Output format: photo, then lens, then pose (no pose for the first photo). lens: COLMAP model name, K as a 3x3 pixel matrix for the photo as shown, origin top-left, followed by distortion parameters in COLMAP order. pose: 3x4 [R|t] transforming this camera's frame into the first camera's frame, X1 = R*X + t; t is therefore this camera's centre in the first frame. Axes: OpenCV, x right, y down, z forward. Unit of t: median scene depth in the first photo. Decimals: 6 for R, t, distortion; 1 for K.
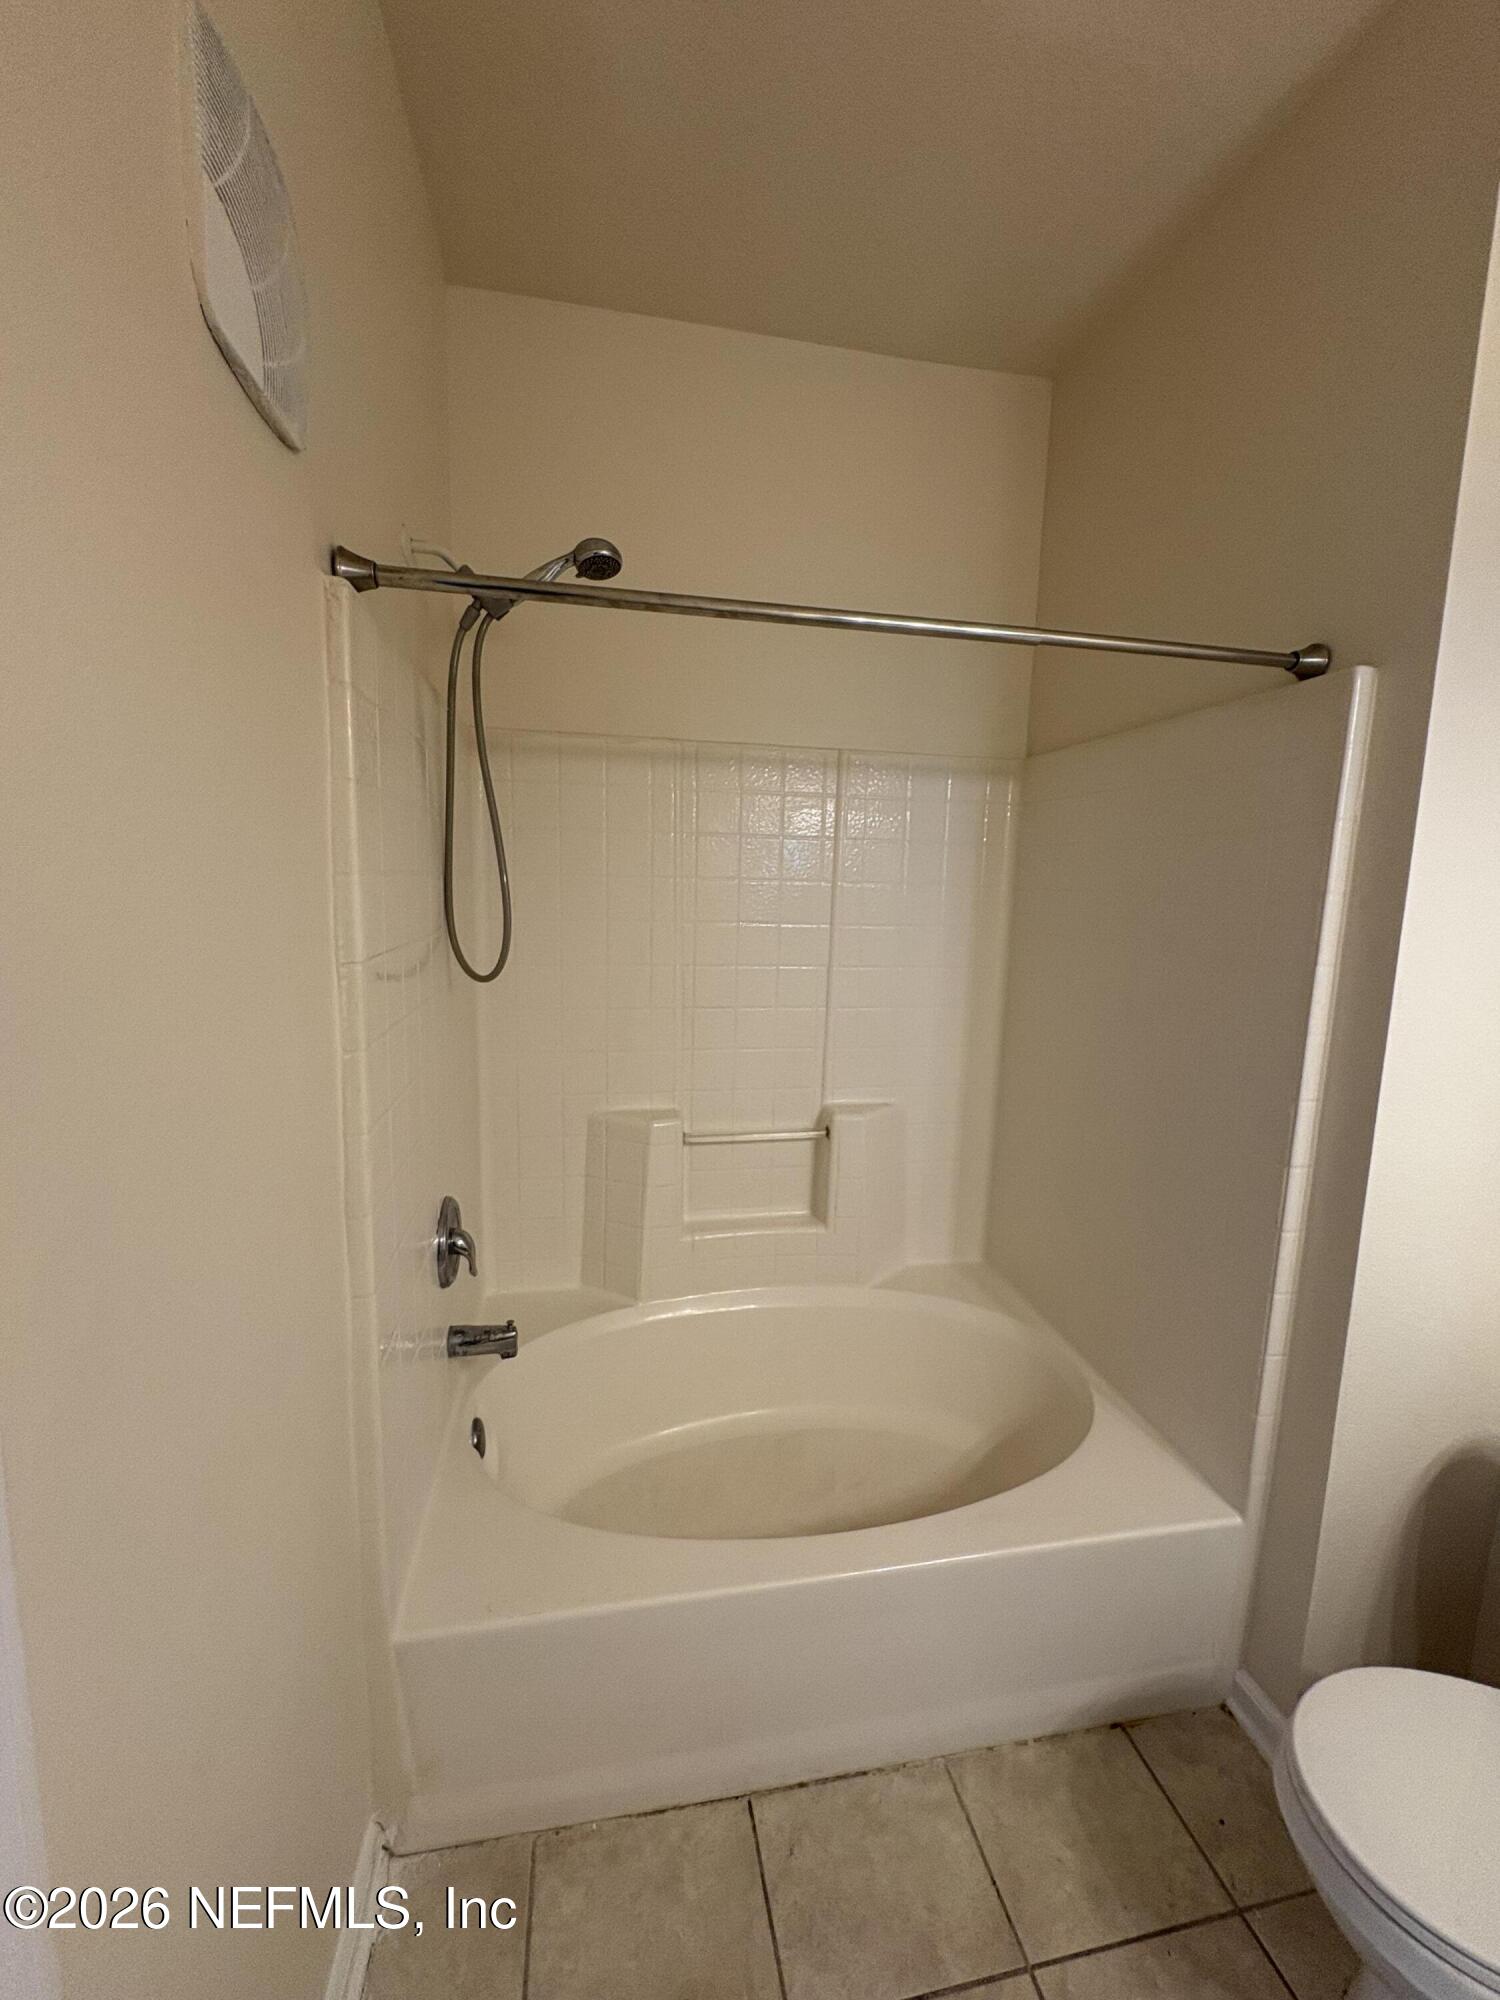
lens RADIAL K [[806.3, 0, 748.7], [0, 806.3, 999.8], [0, 0, 1]] dist [0.002288, 0.000032]
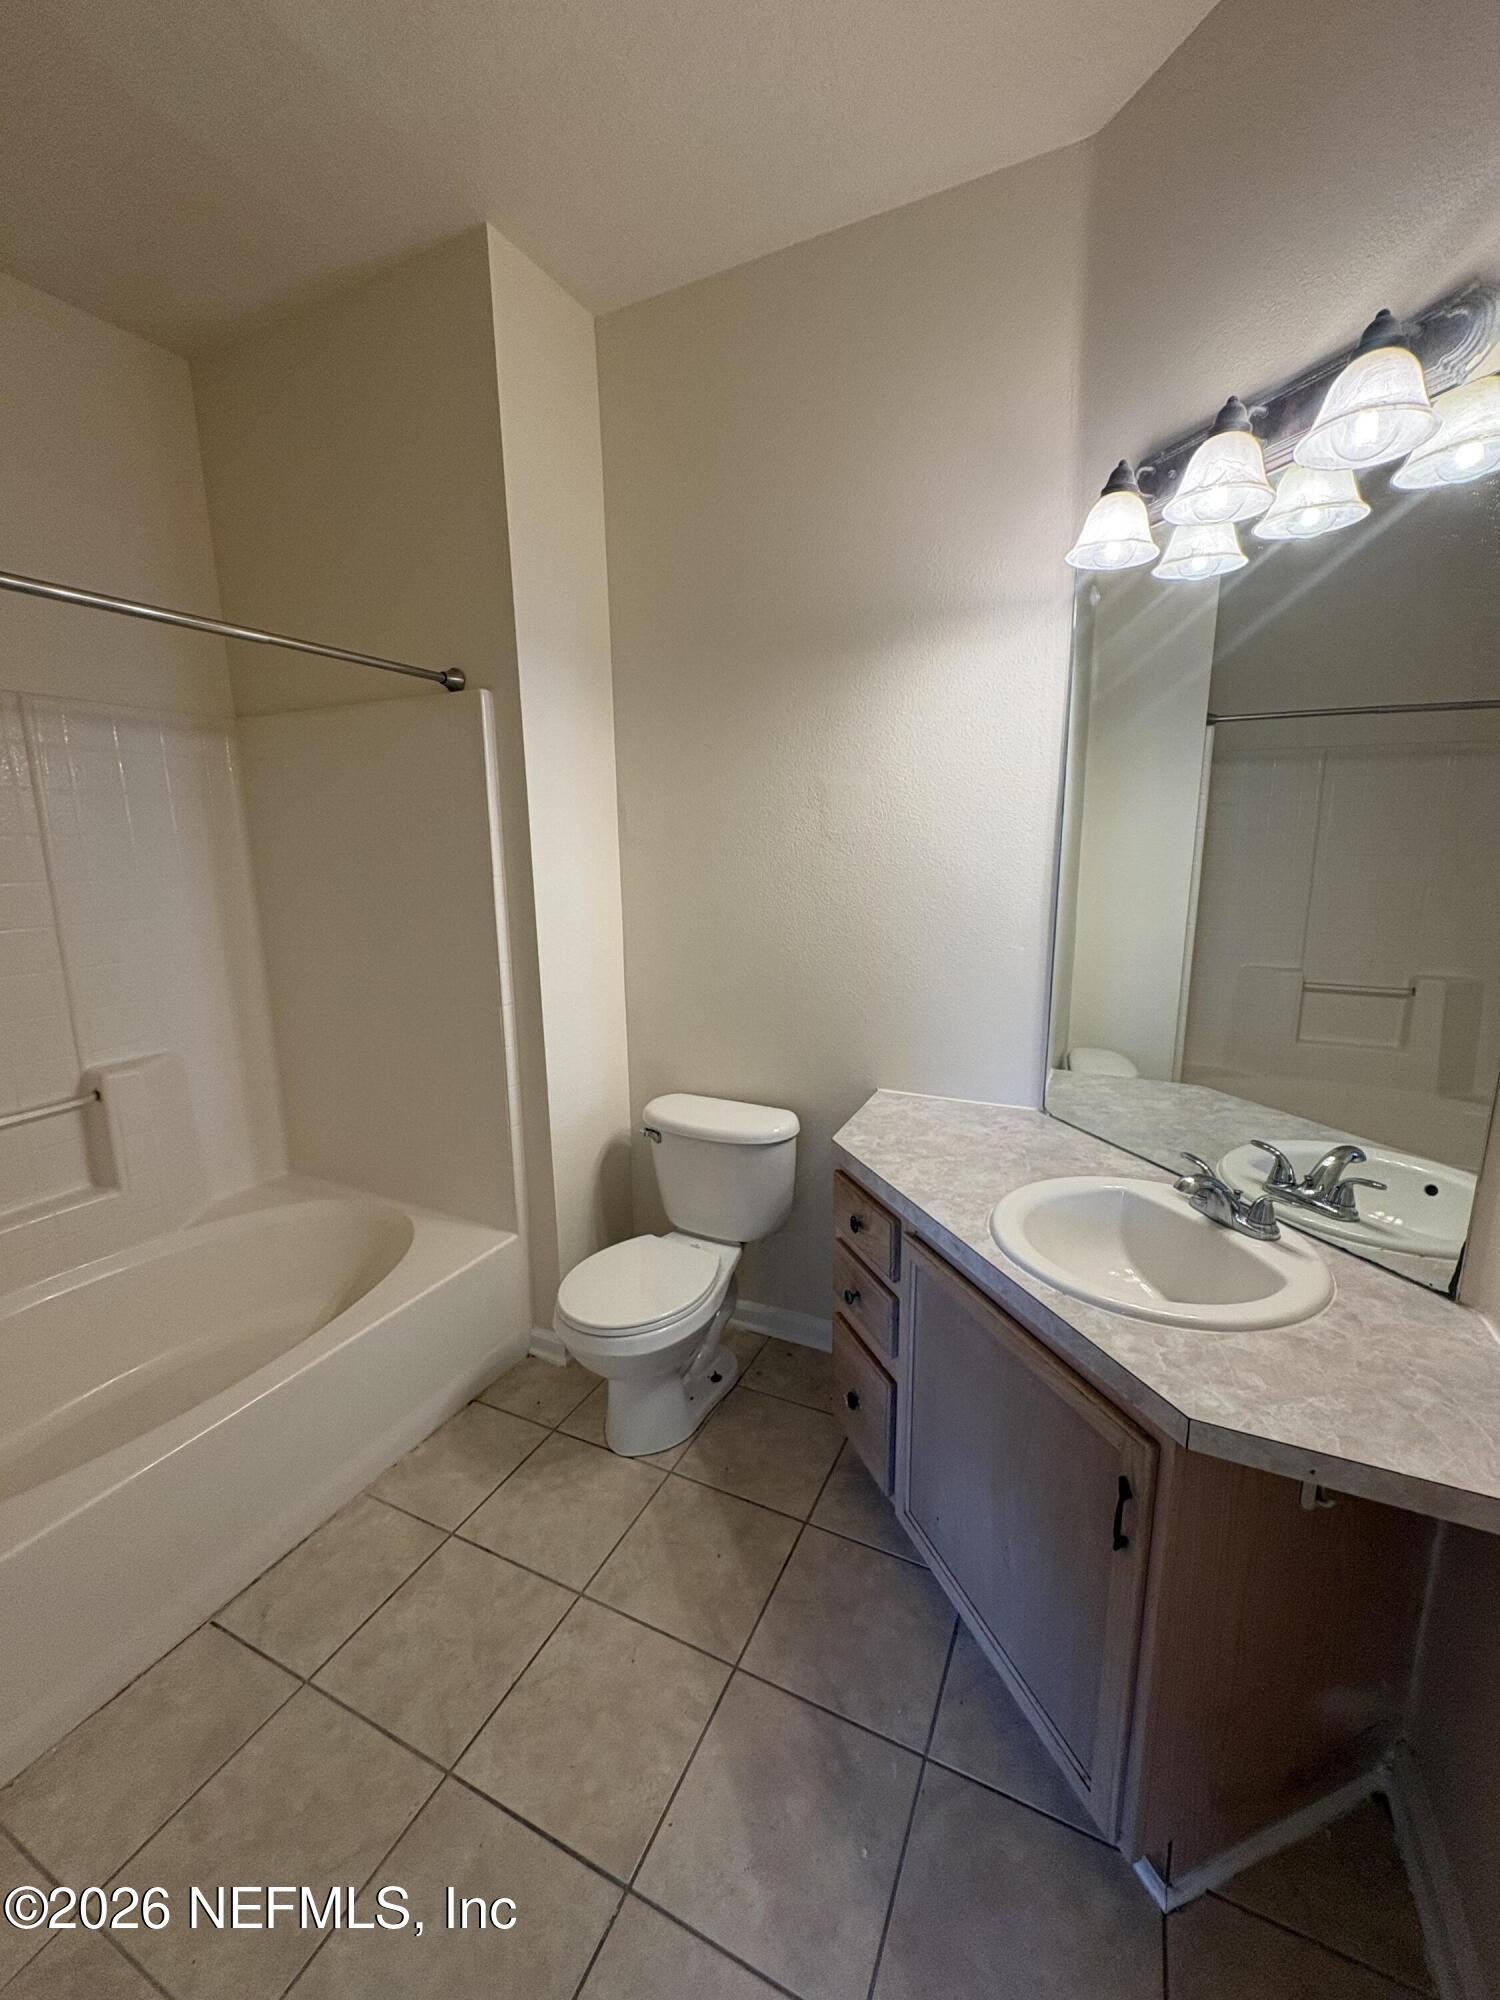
lens RADIAL K [[806.3, 0, 754.3], [0, 806.3, 998.7], [0, 0, 1]] dist [0.002288, 0.000032]
pose [[0.599530, -0.187322, 0.778122, -0.241427], [0.140946, 0.981741, 0.127744, 0.054241], [-0.787844, 0.033087, 0.614985, -0.336176]]
